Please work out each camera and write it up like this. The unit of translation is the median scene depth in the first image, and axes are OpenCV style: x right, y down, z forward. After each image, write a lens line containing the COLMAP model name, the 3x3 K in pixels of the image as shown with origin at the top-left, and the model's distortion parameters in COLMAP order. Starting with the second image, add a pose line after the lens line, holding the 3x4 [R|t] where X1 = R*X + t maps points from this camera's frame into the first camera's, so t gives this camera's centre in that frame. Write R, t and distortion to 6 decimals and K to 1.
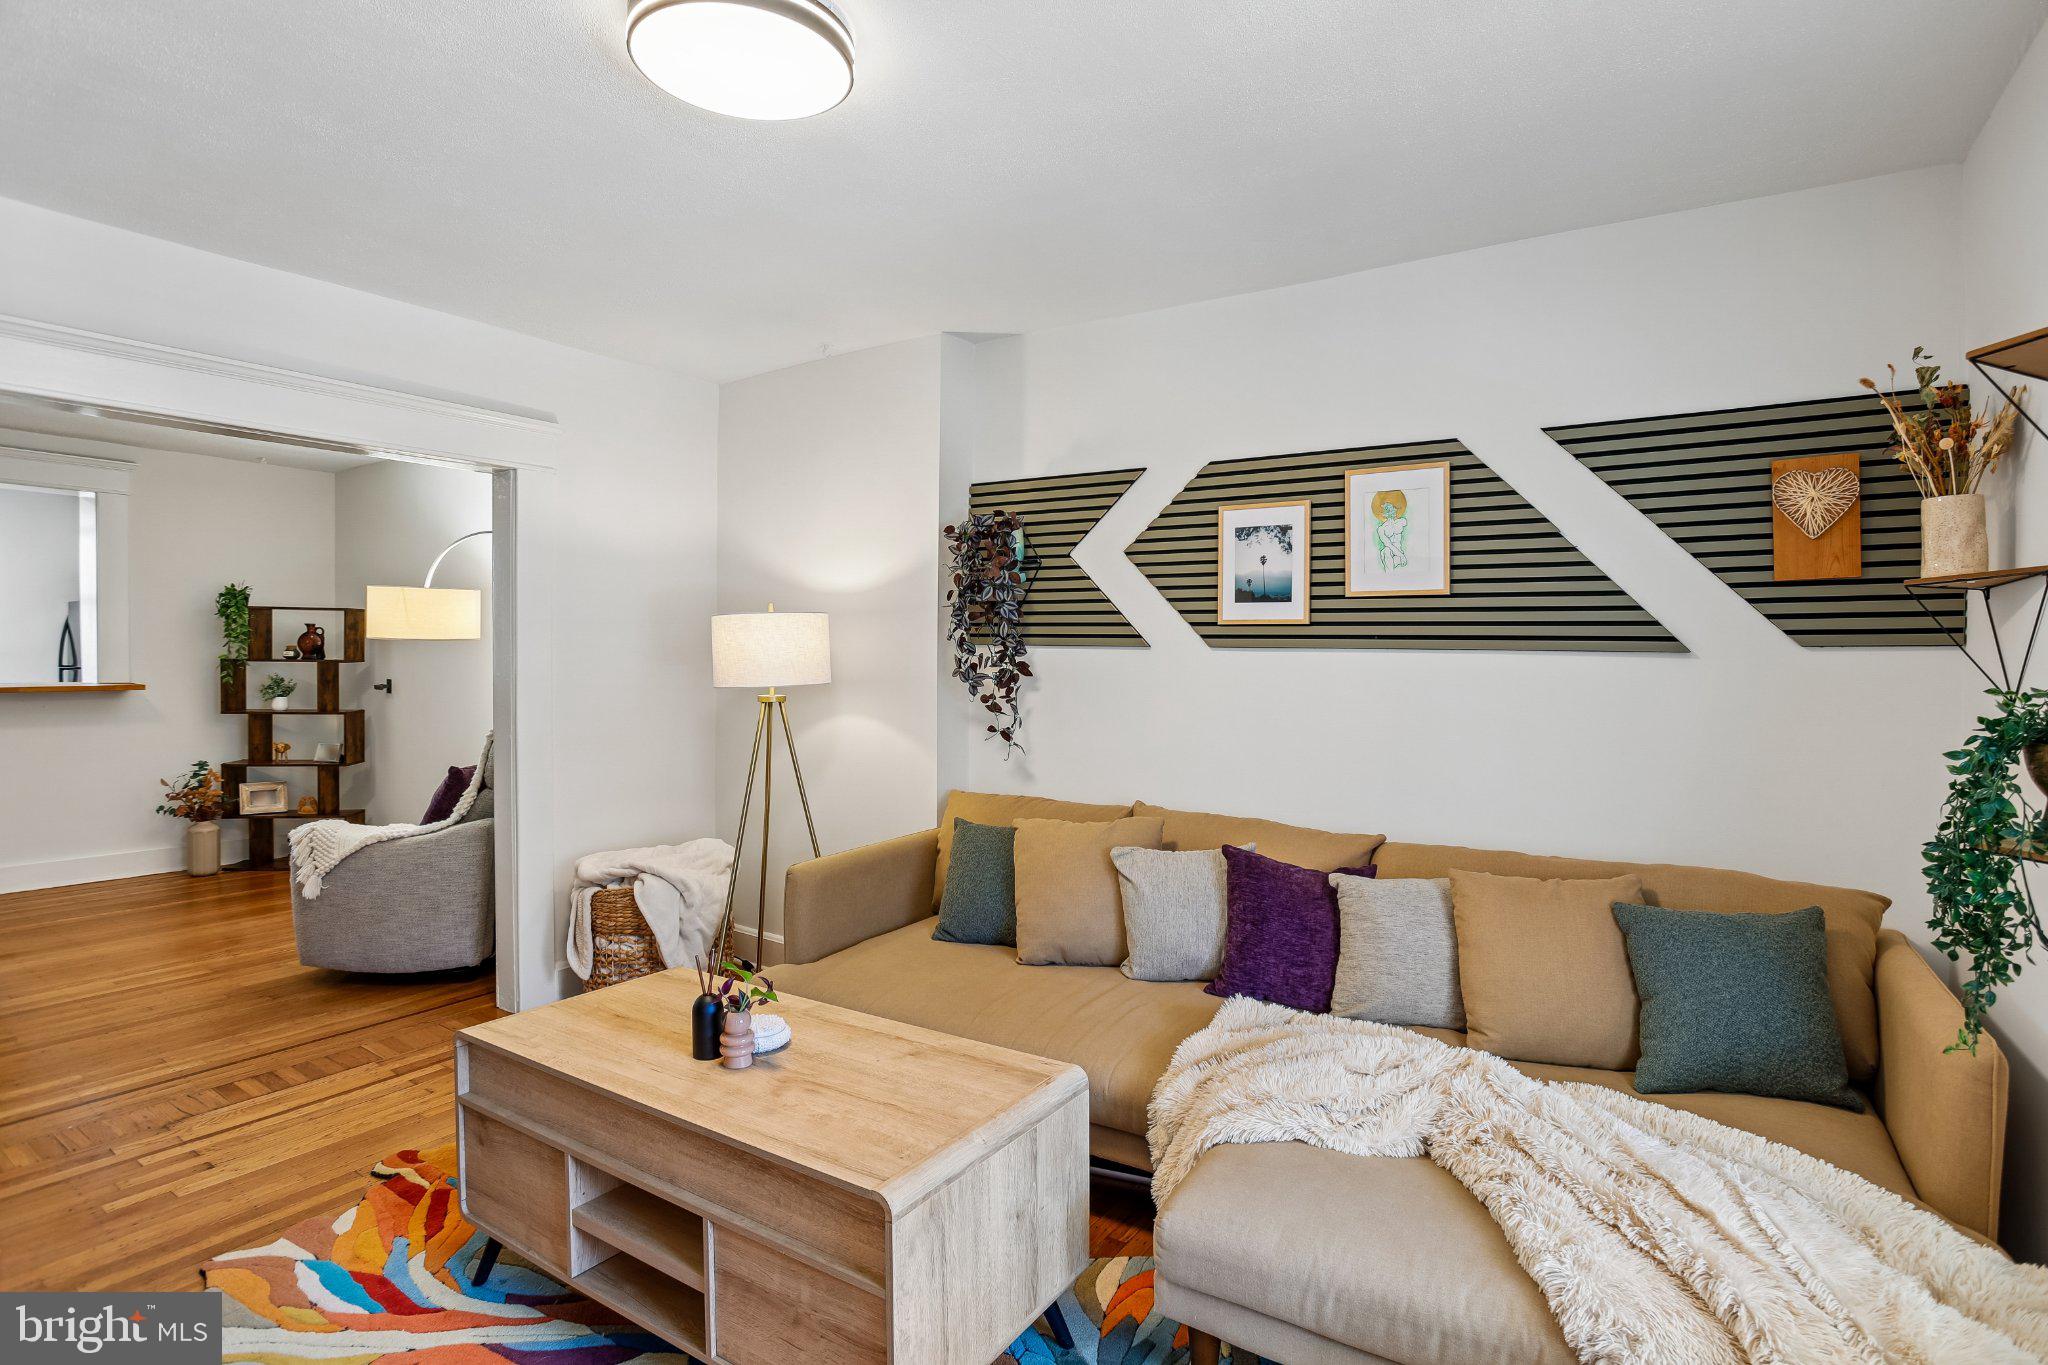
lens RADIAL K [[1008.5, 0, 1050.3], [0, 1008.5, 663.6], [0, 0, 1]] dist [-0.025063, 0.000556]
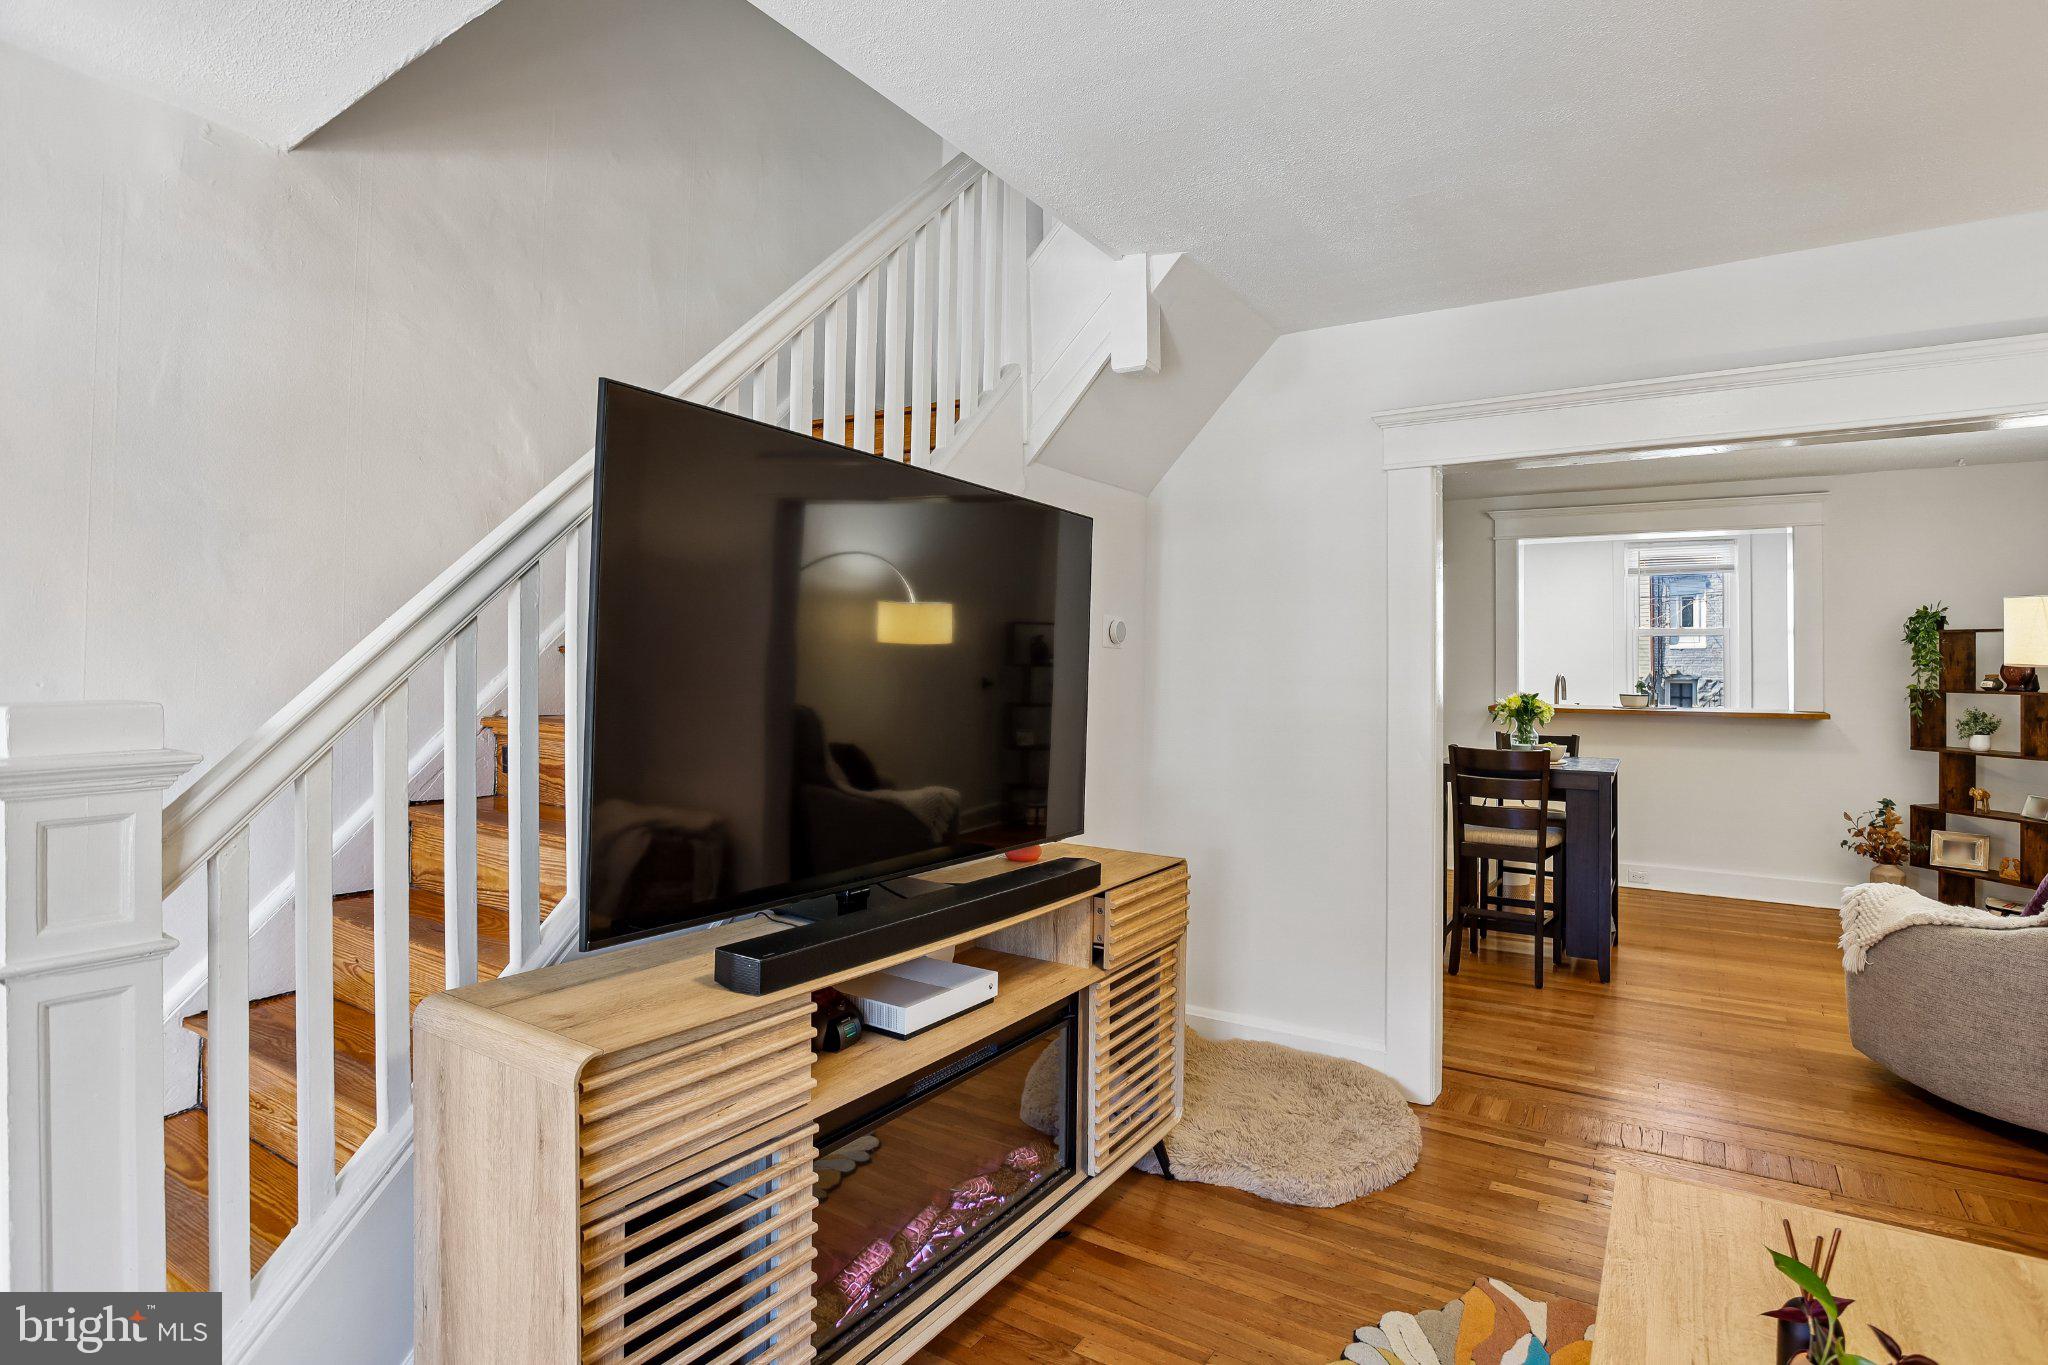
lens RADIAL K [[1008.5, 0, 1050.3], [0, 1008.5, 663.6], [0, 0, 1]] dist [-0.025063, 0.000556]
pose [[0.004445, -0.015039, -0.999877, 0.065580], [-0.019190, 0.999701, -0.015122, 0.000507], [0.999806, 0.019255, 0.004155, 0.202898]]
